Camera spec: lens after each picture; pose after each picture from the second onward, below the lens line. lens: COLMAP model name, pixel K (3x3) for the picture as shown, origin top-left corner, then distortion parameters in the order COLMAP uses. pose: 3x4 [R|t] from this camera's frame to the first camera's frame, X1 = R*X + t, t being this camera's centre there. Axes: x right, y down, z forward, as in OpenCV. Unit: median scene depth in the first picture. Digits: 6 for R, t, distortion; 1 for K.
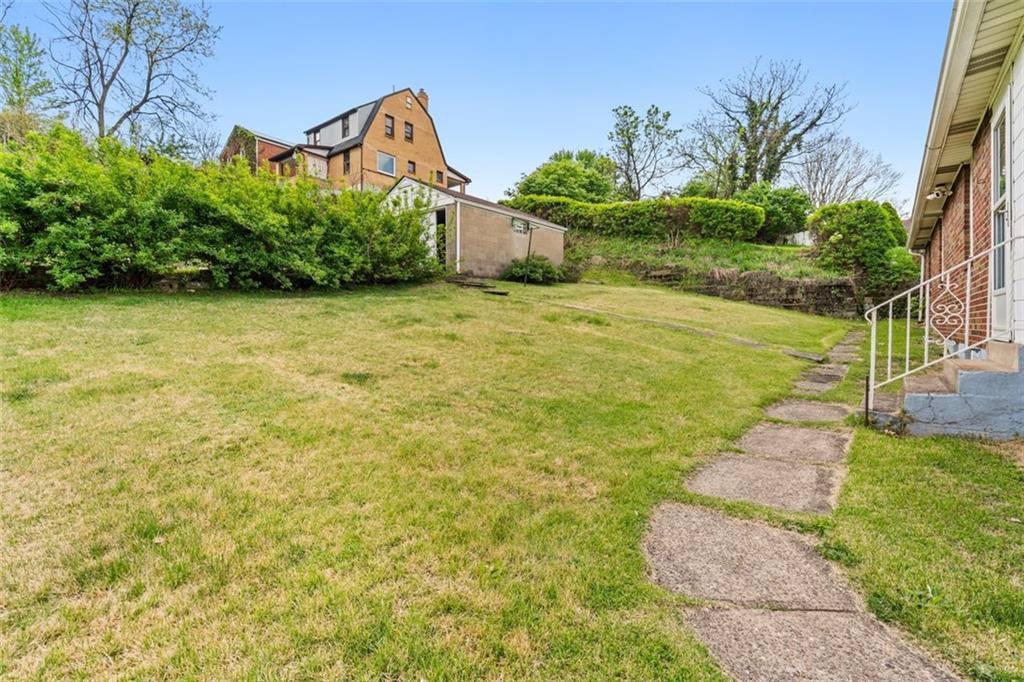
lens RADIAL K [[465.9, 0, 507.2], [0, 465.9, 341.5], [0, 0, 1]] dist [-0.011848, 0.000347]
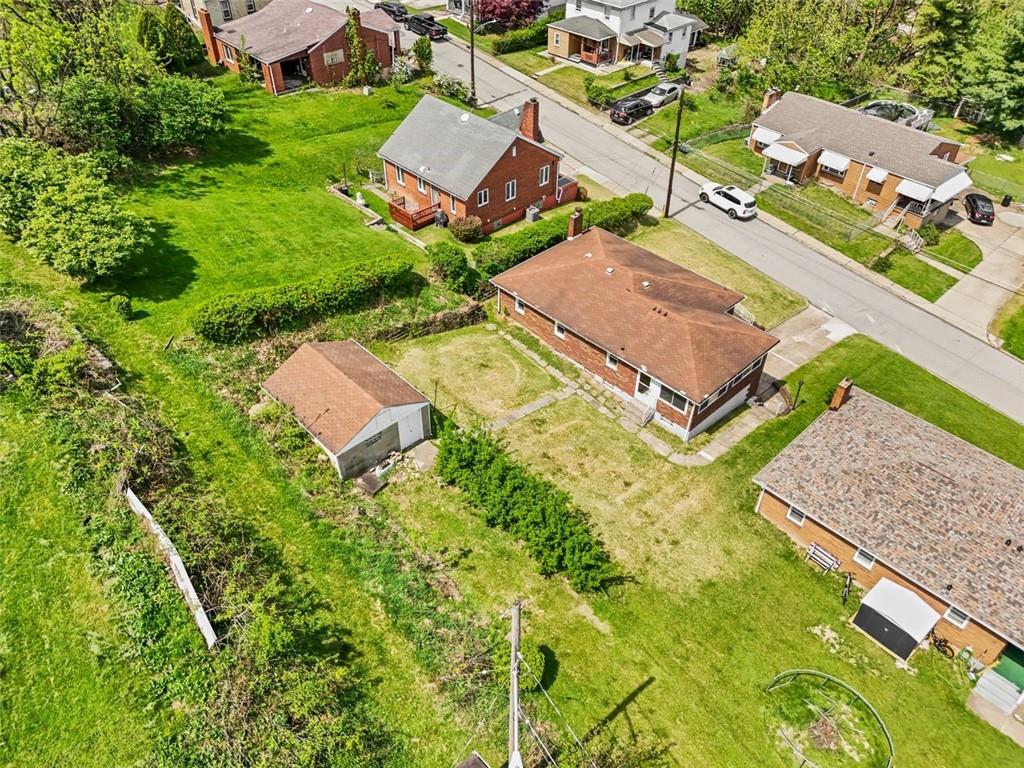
lens RADIAL K [[757.8, 0, 511.1], [0, 757.8, 382.0], [0, 0, 1]] dist [0.037527, -0.022125]
pose [[0.116518, -0.646604, 0.753875, -0.848505], [0.014893, 0.760097, 0.649639, -0.870622], [-0.993077, -0.064467, 0.098195, 0.223007]]
